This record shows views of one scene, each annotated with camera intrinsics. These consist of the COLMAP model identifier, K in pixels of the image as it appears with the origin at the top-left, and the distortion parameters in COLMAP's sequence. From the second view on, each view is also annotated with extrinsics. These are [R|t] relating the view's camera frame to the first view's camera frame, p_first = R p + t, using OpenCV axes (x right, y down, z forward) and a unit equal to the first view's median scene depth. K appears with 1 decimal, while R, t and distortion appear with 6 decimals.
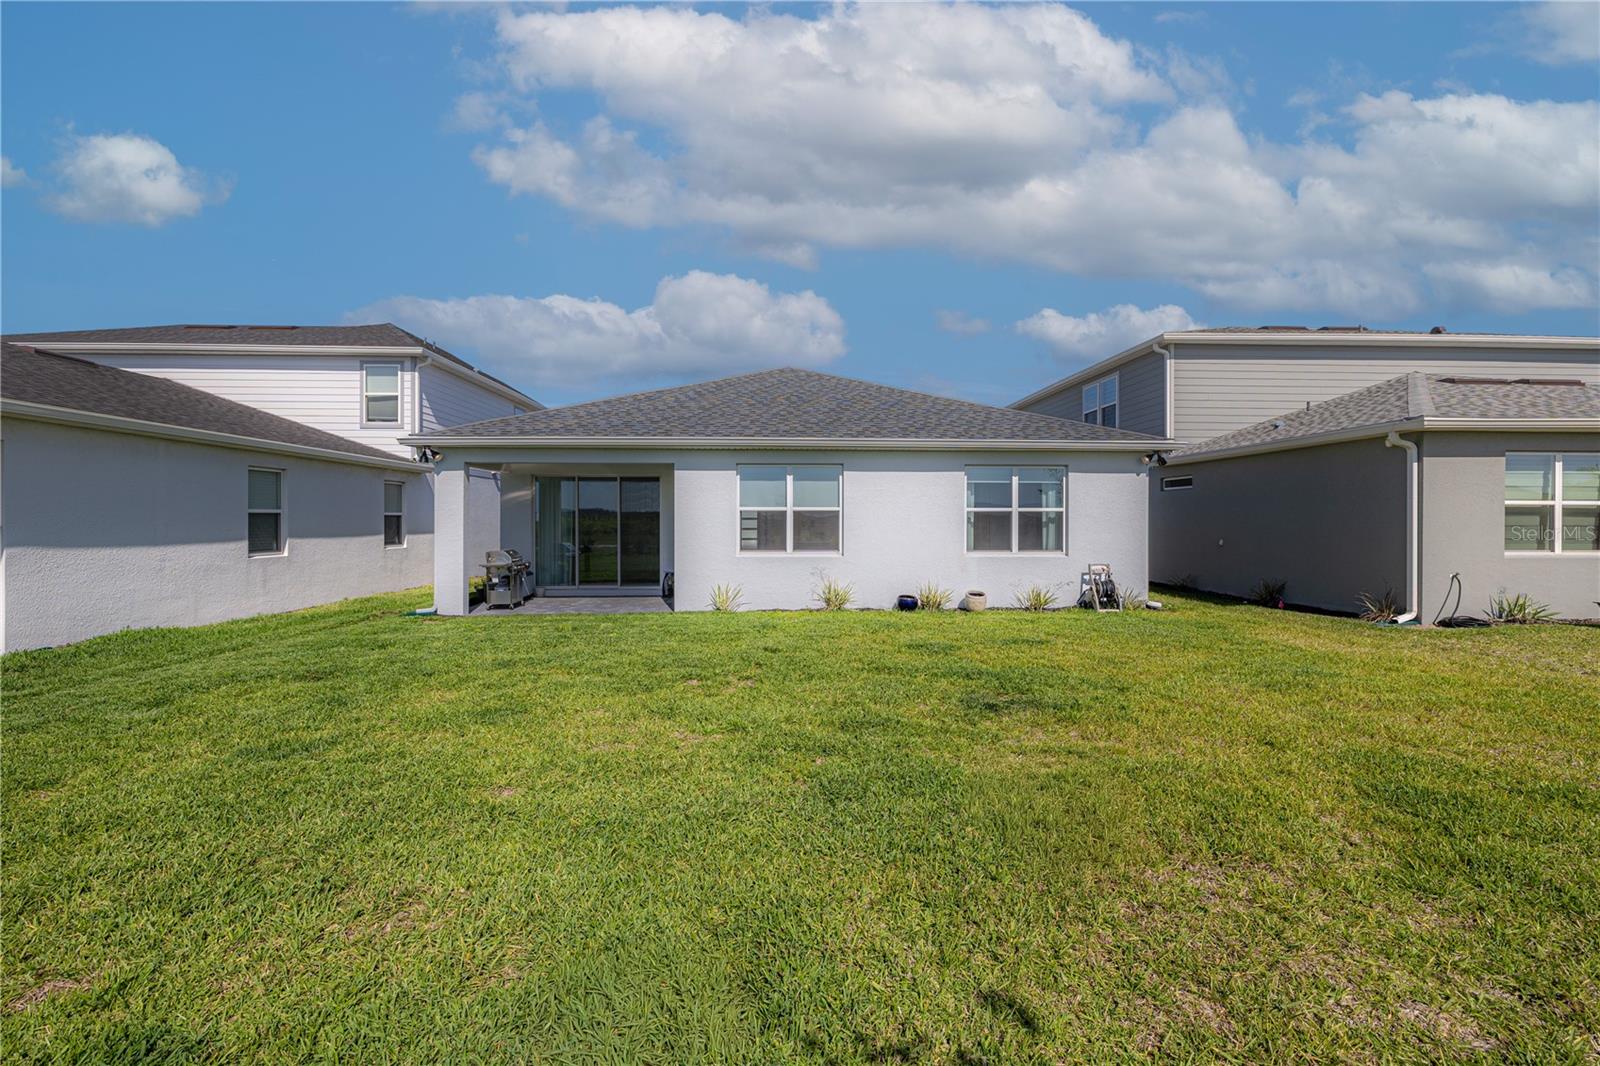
lens RADIAL K [[696.3, 0, 806.1], [0, 696.3, 517.5], [0, 0, 1]] dist [0.001375, 0.000076]
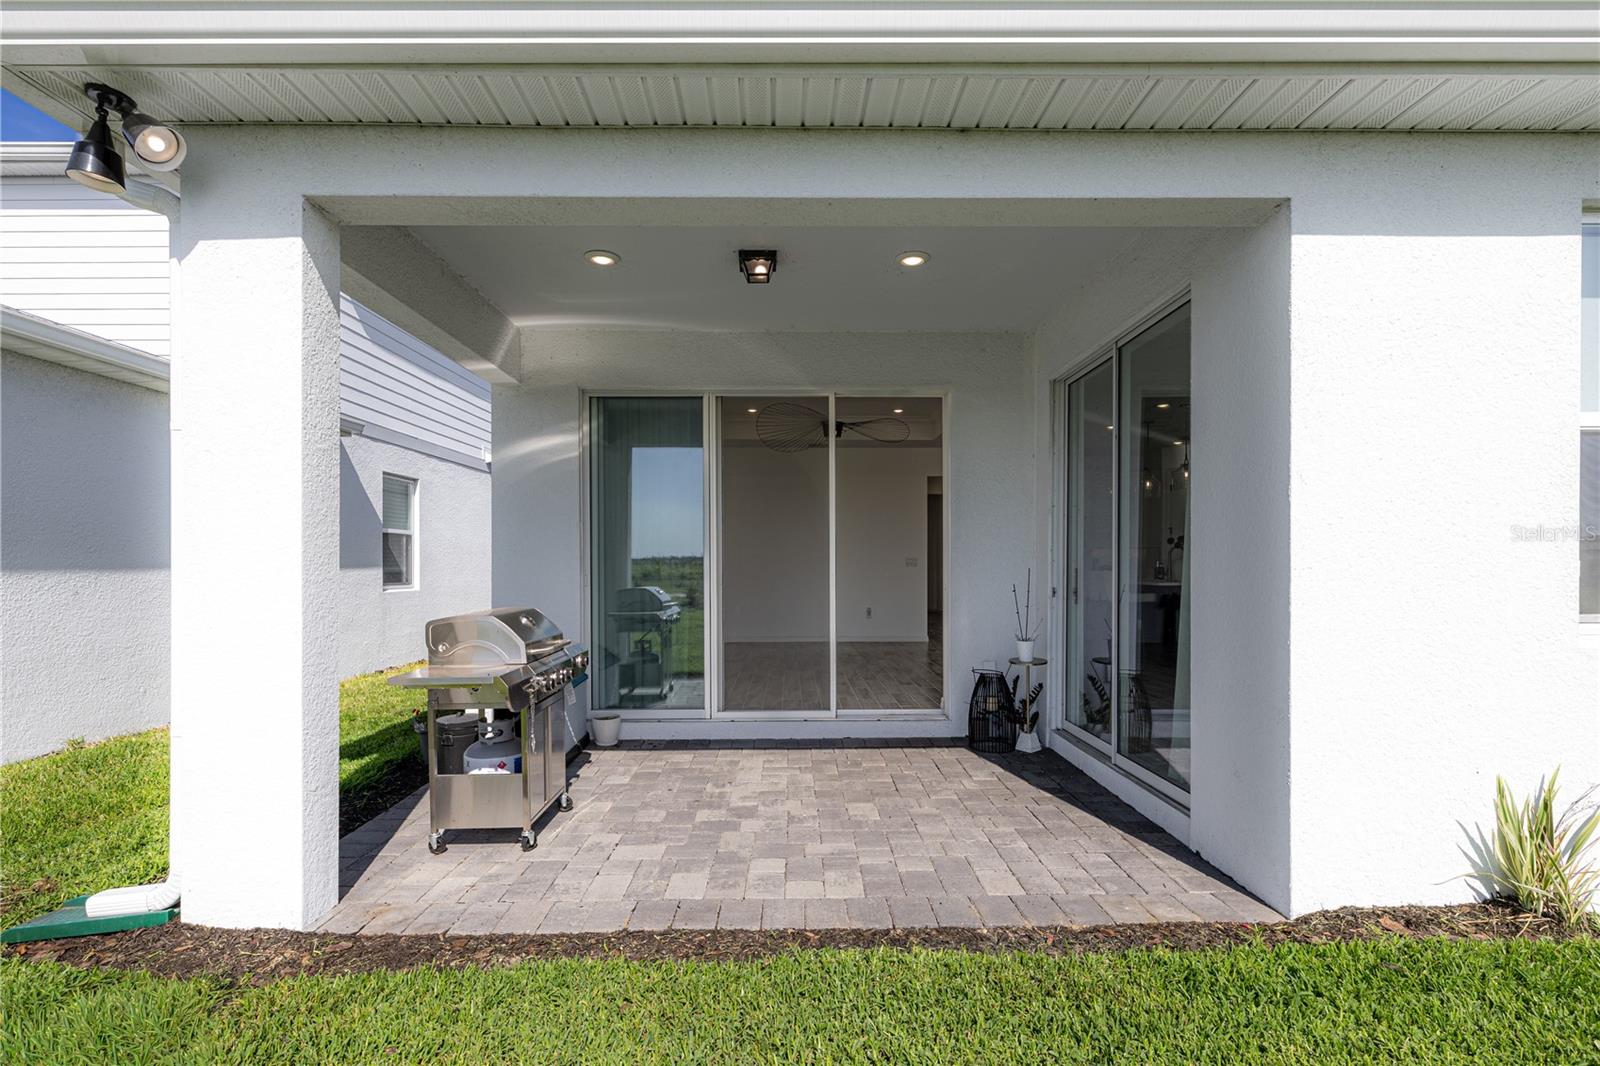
lens RADIAL K [[696.3, 0, 806.1], [0, 696.3, 517.5], [0, 0, 1]] dist [0.001375, 0.000076]
pose [[0.999760, -0.011648, -0.018541, -0.318321], [0.011216, 0.999667, -0.023227, 0.020581], [0.018805, 0.023013, 0.999558, 0.754026]]
